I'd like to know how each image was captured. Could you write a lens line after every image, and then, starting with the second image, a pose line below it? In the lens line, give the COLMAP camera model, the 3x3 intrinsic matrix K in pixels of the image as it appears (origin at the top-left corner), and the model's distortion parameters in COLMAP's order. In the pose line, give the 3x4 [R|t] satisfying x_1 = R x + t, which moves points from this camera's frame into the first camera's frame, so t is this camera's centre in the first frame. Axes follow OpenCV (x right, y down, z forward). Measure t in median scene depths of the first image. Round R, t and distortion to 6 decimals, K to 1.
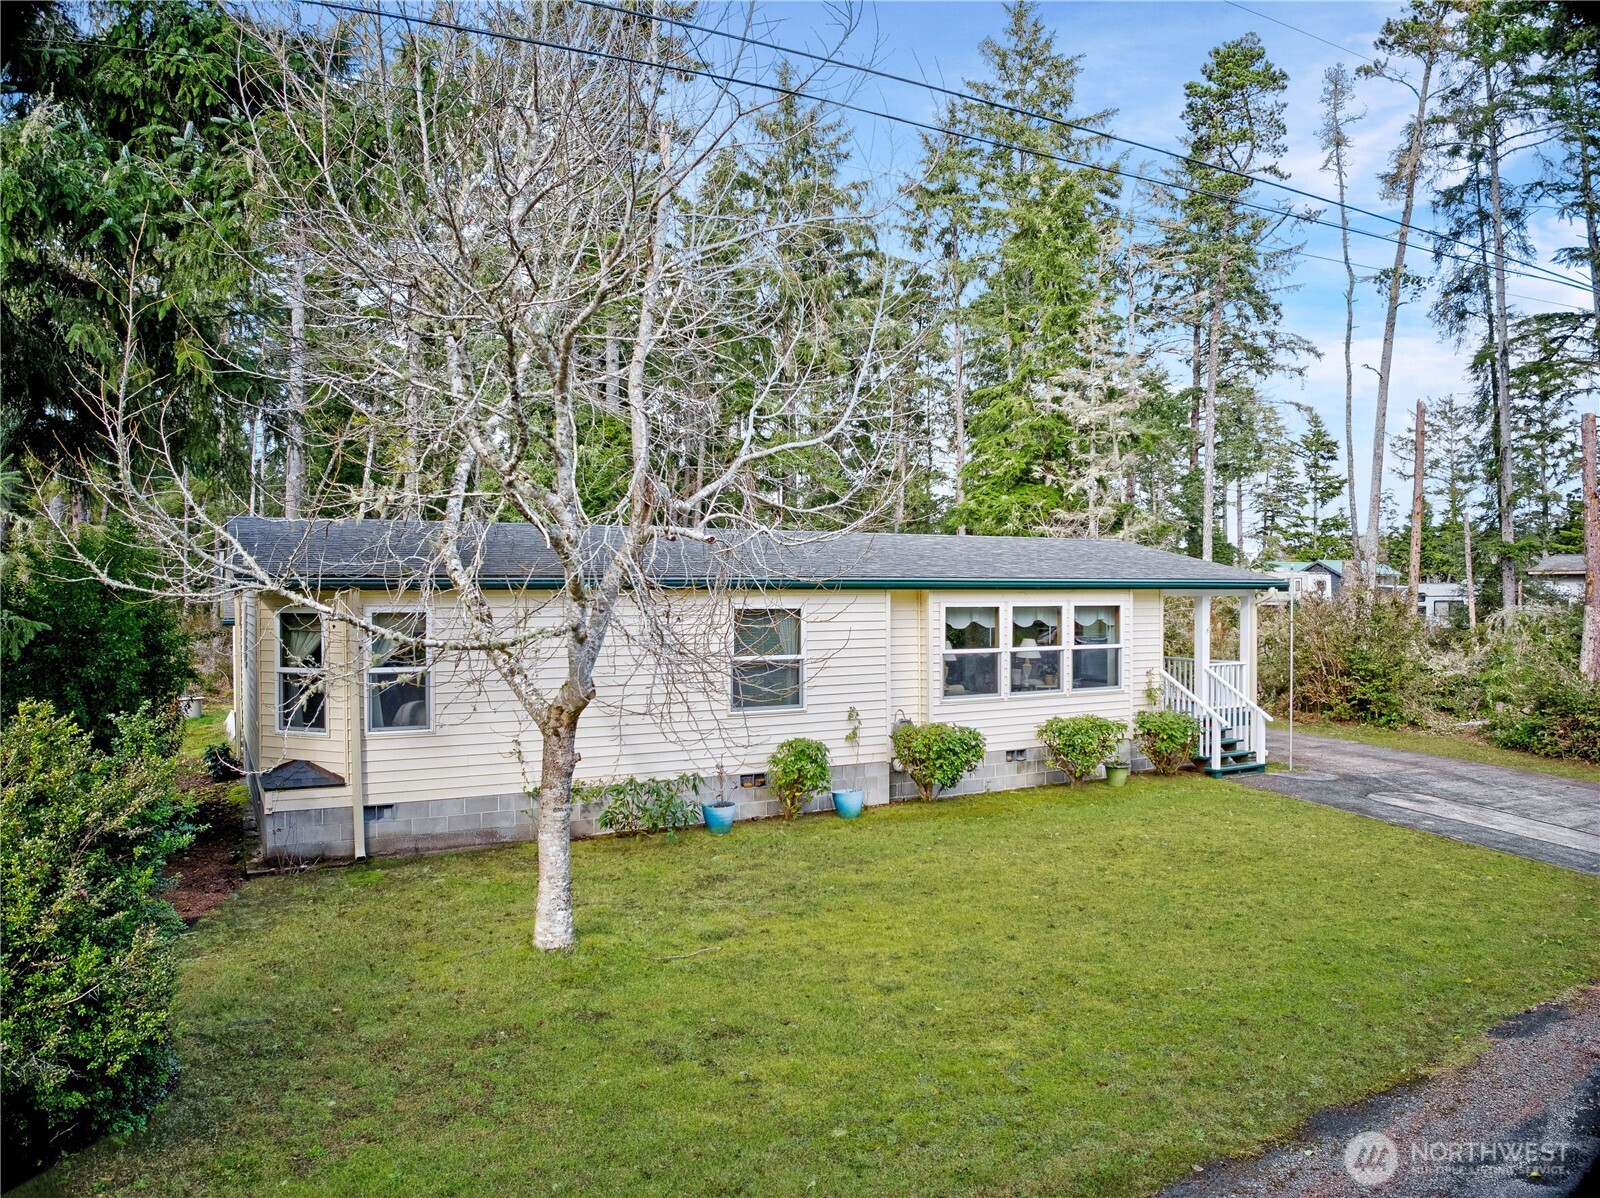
lens RADIAL K [[1117.3, 0, 800.0], [0, 1117.3, 599.0], [0, 0, 1]] dist [-0.039836, 0.000006]
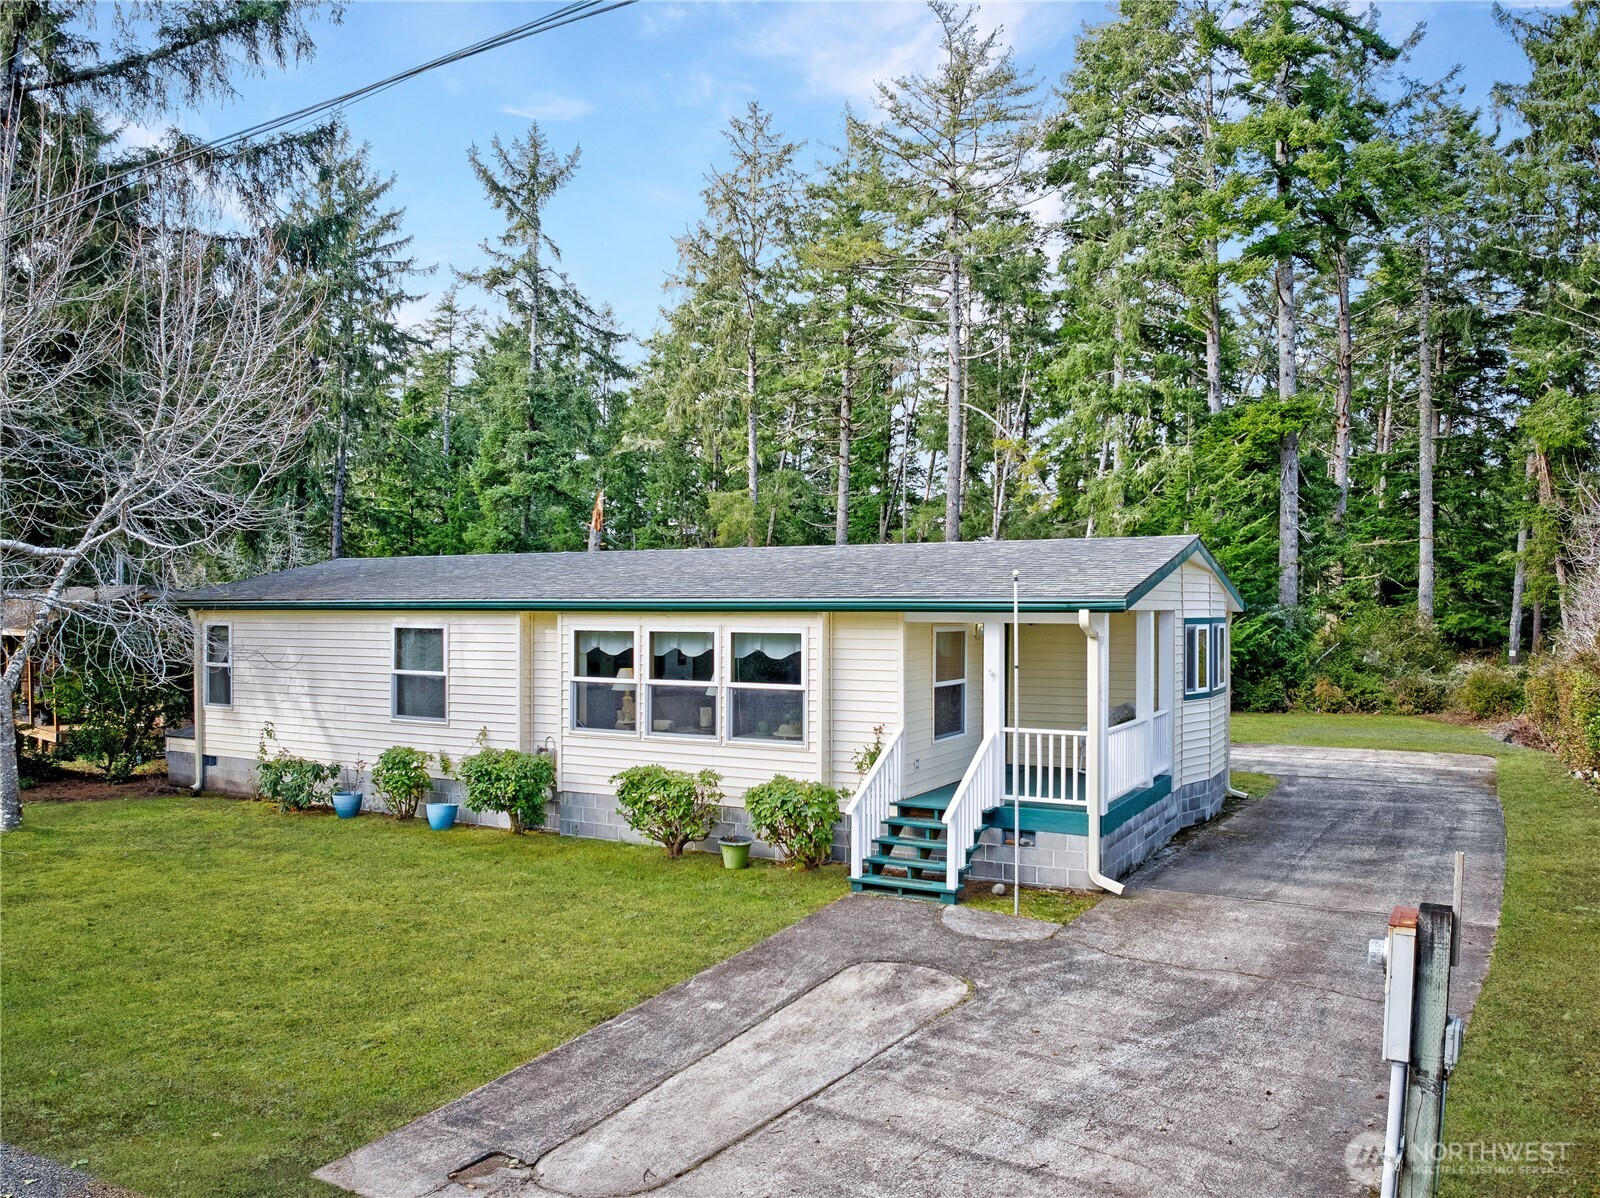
lens RADIAL K [[1117.7, 0, 800.0], [0, 1117.7, 599.0], [0, 0, 1]] dist [0.000694, -0.000083]
pose [[0.540609, -0.013077, -0.841172, 0.995461], [-0.015044, 0.999569, -0.025208, 0.002050], [0.841140, 0.026283, 0.540179, 0.650888]]
